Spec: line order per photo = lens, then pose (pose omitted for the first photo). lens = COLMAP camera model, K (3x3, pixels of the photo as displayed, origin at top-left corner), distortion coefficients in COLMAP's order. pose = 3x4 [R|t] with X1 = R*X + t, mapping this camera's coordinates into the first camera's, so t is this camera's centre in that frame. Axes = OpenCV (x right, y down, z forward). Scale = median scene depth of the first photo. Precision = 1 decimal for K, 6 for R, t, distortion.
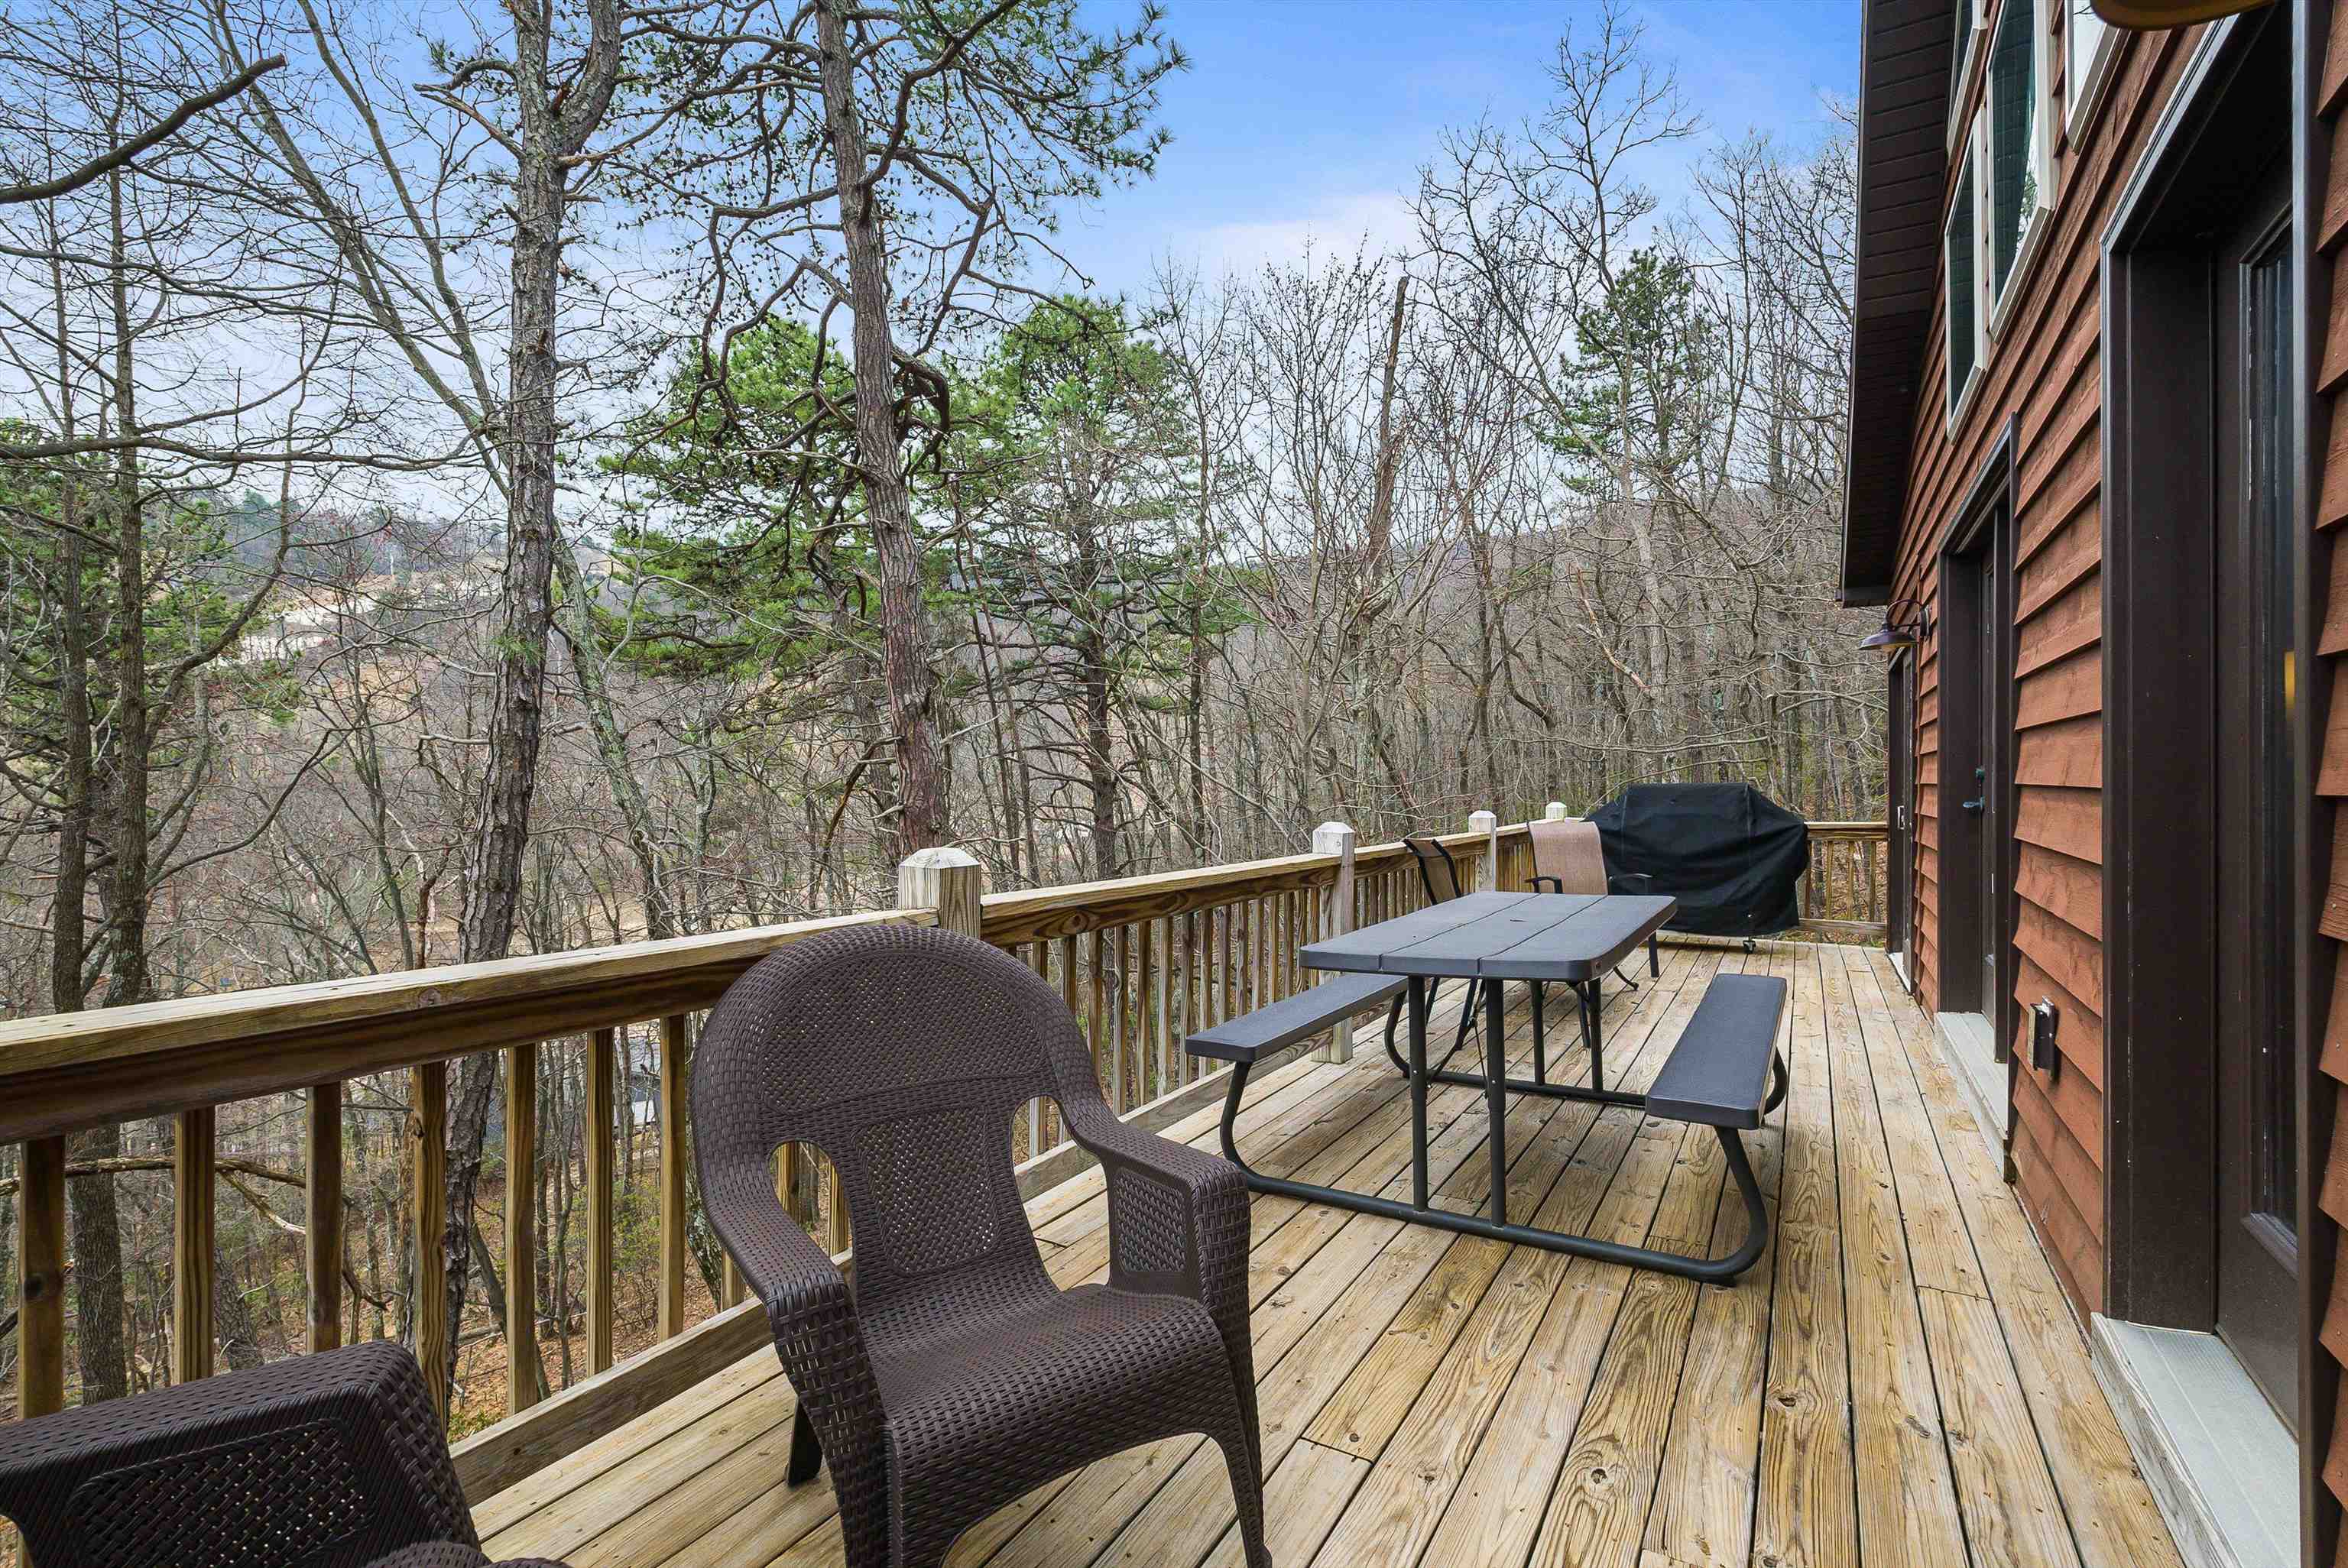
lens RADIAL K [[1019.1, 0, 1174.0], [0, 1019.1, 784.0], [0, 0, 1]] dist [-0.002291, -0.000289]
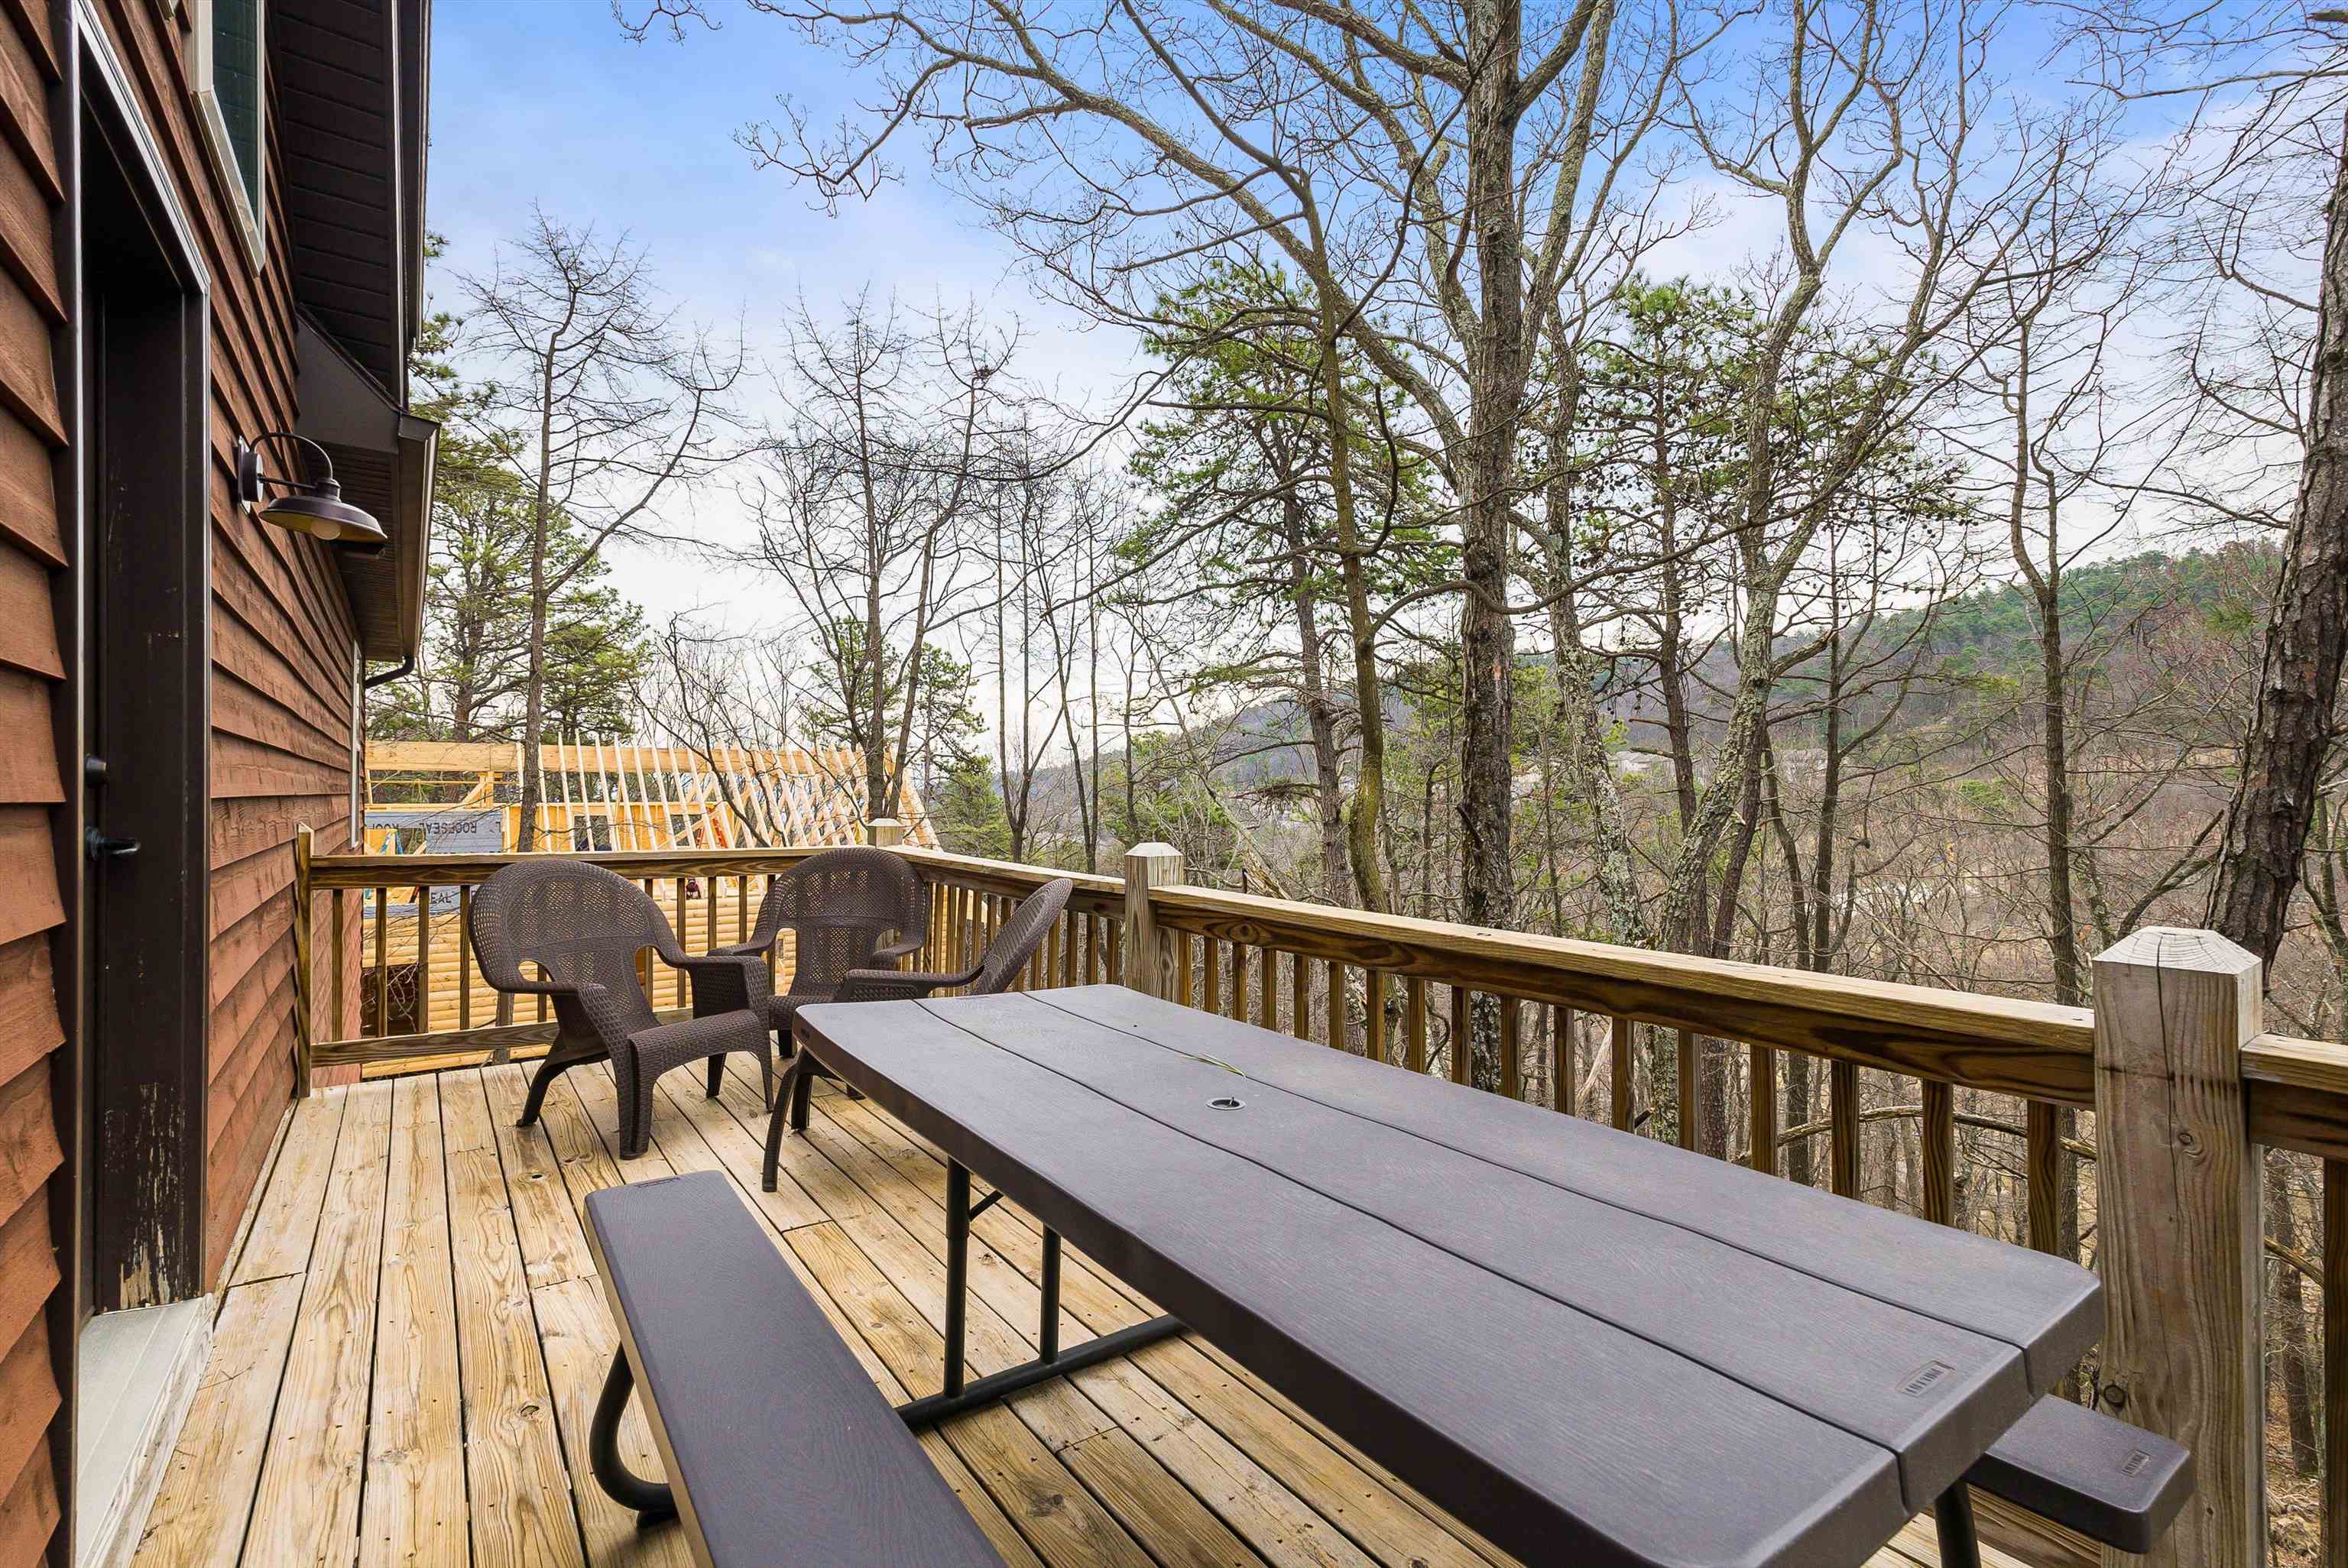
lens RADIAL K [[1019.1, 0, 1174.0], [0, 1019.1, 784.0], [0, 0, 1]] dist [-0.002291, -0.000289]
pose [[-0.367452, -0.002575, -0.930039, 0.523655], [-0.013273, 0.999909, 0.002475, -0.005784], [0.929948, 0.013254, -0.367453, 0.784297]]
